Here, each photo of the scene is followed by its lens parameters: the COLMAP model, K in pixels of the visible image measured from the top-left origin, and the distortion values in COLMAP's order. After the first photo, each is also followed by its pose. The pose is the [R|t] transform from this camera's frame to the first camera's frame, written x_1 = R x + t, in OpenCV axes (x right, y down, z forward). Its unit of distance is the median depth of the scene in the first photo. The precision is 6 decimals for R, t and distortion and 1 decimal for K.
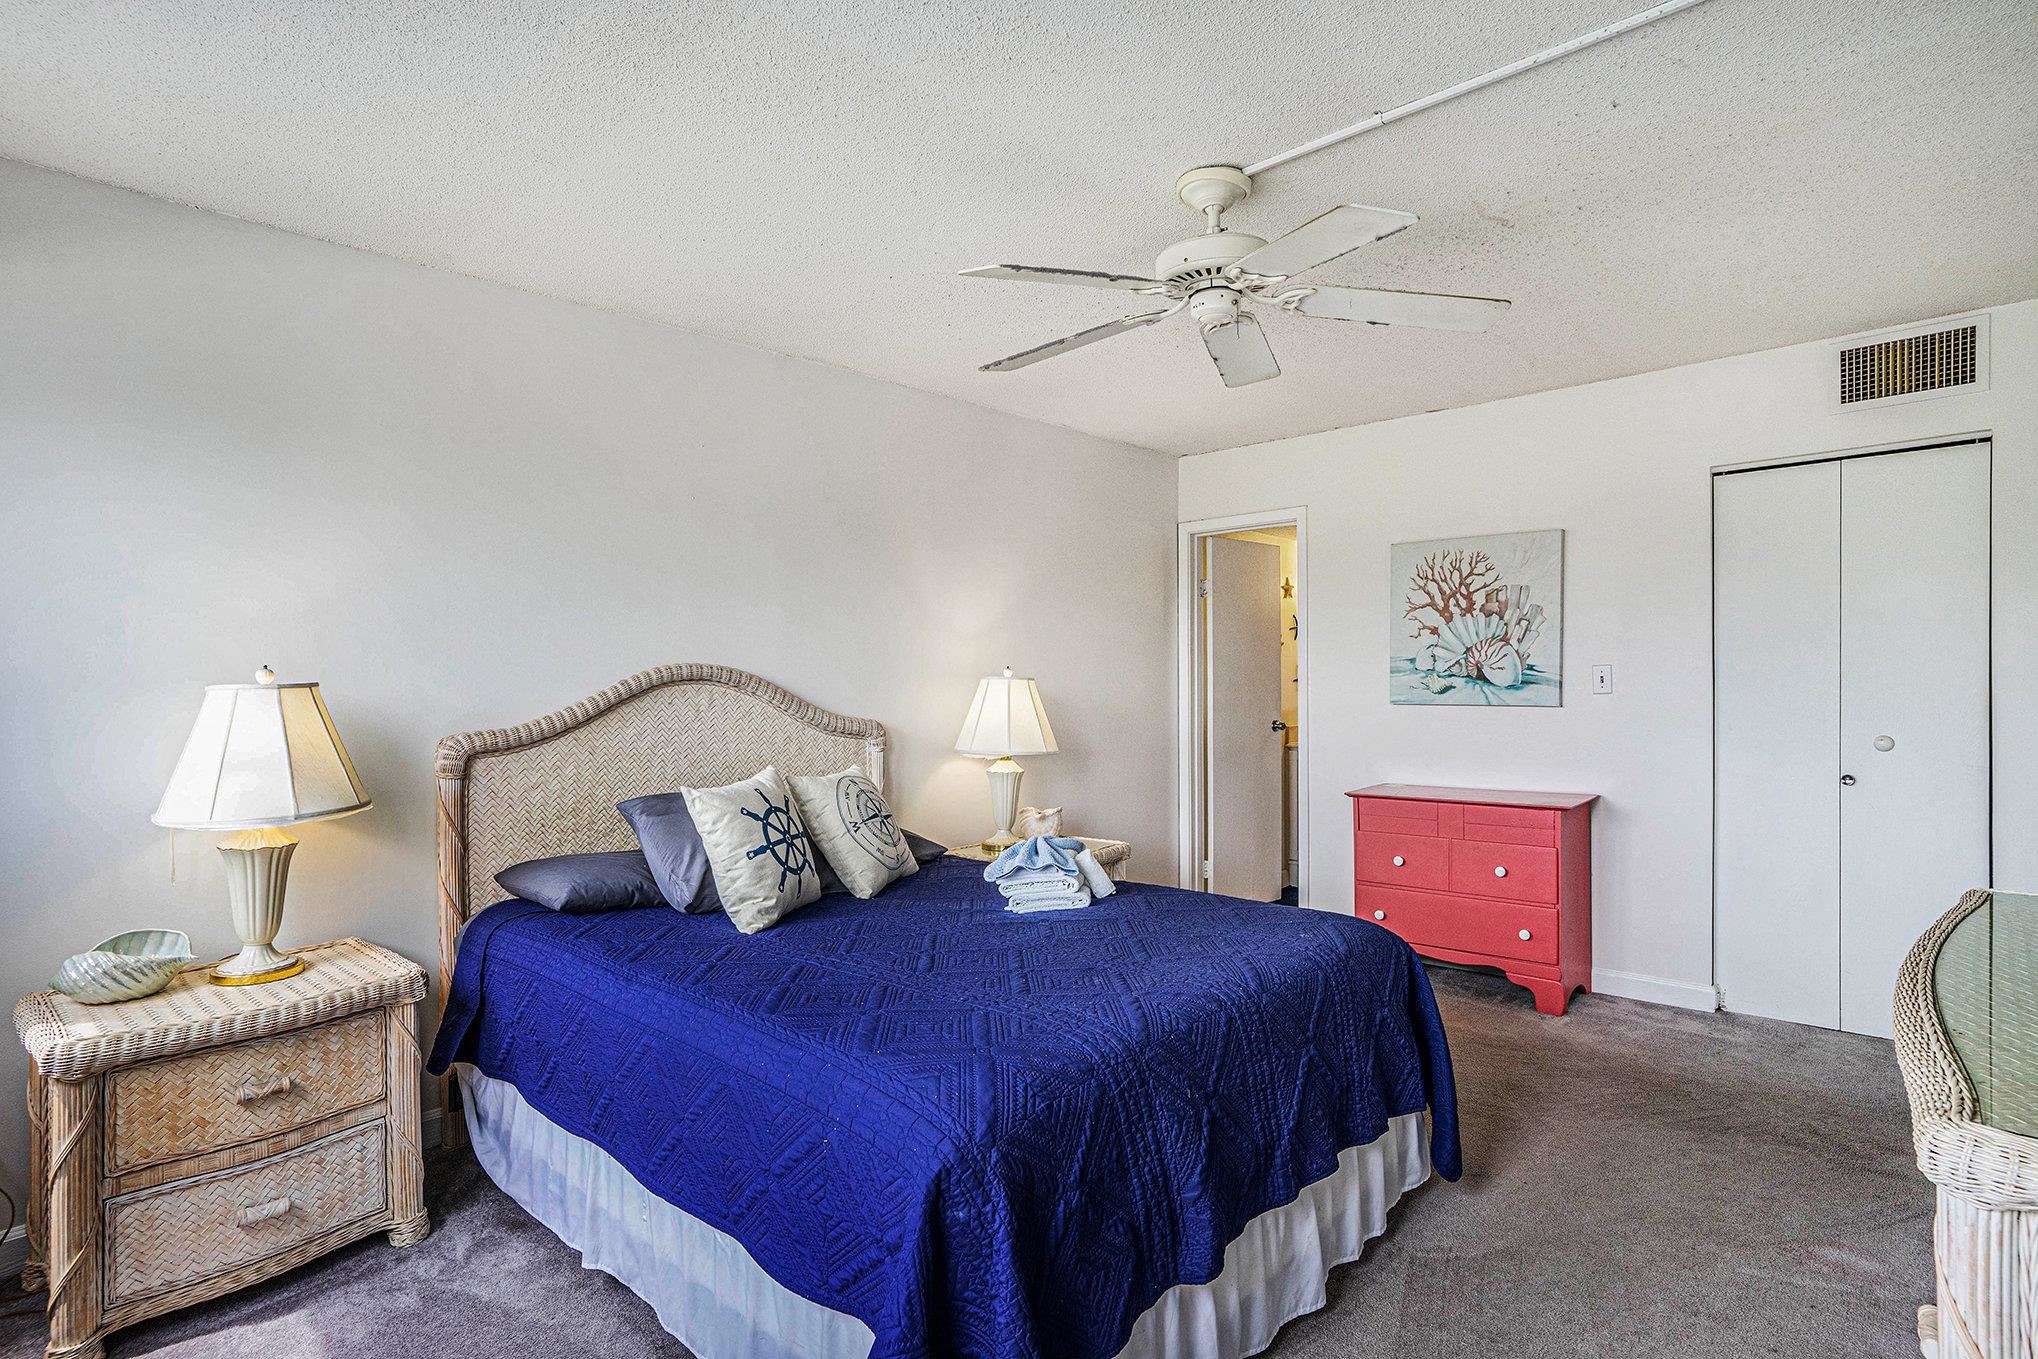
lens RADIAL K [[1022.9, 0, 1020.3], [0, 1022.9, 663.9], [0, 0, 1]] dist [-0.075122, 0.044163]
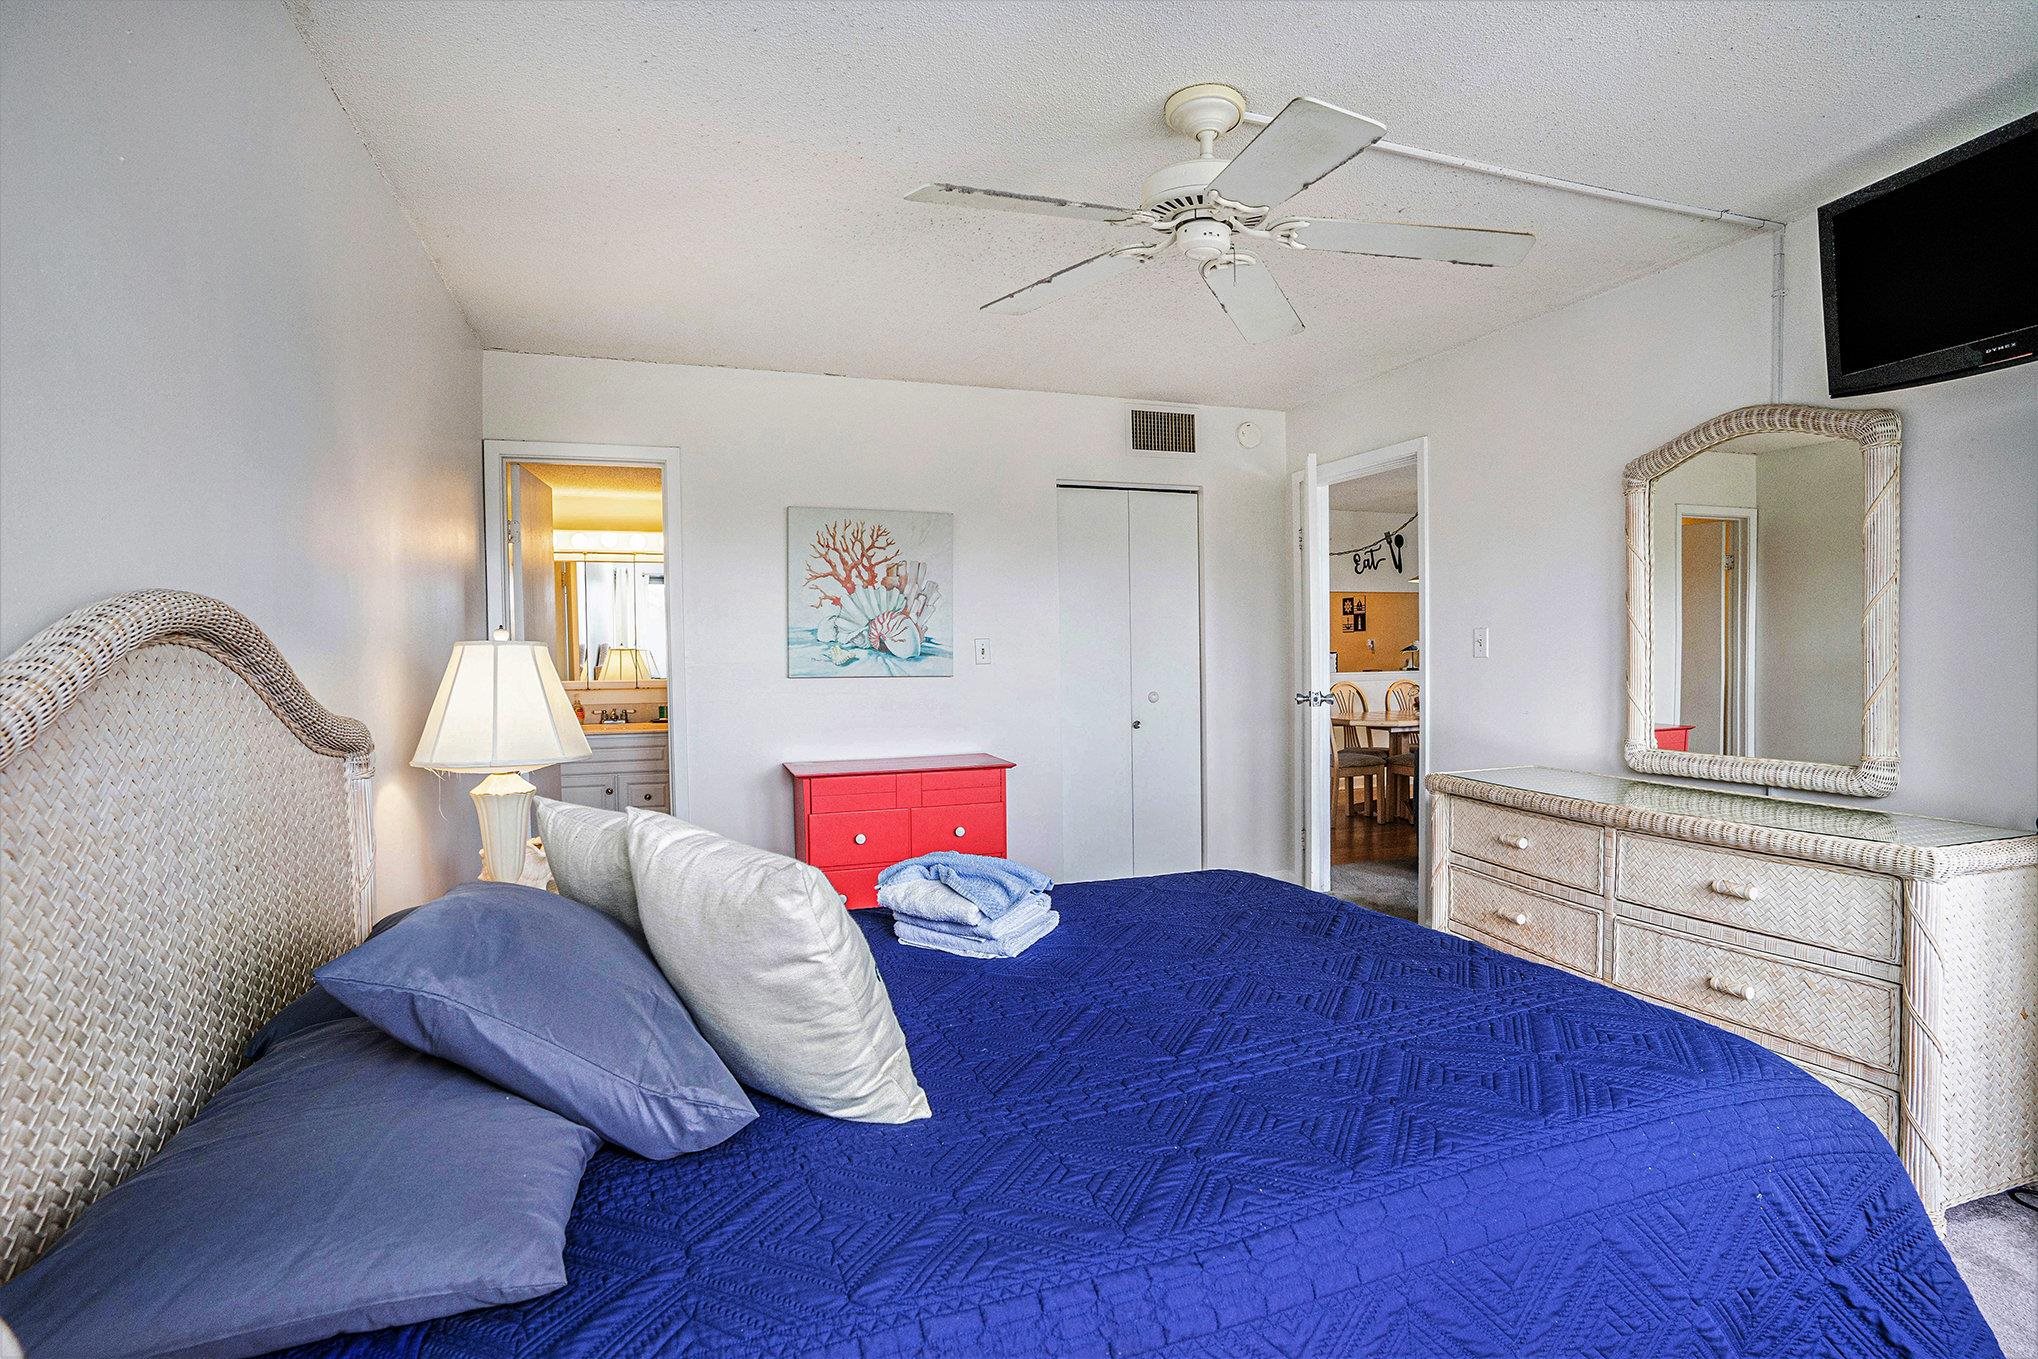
lens RADIAL K [[1022.9, 0, 1020.3], [0, 1022.9, 663.9], [0, 0, 1]] dist [-0.075122, 0.044163]
pose [[0.449686, -0.004927, 0.893173, -0.397522], [-0.011176, 0.999875, 0.011142, 0.014970], [-0.893117, -0.014992, 0.449575, 0.408435]]
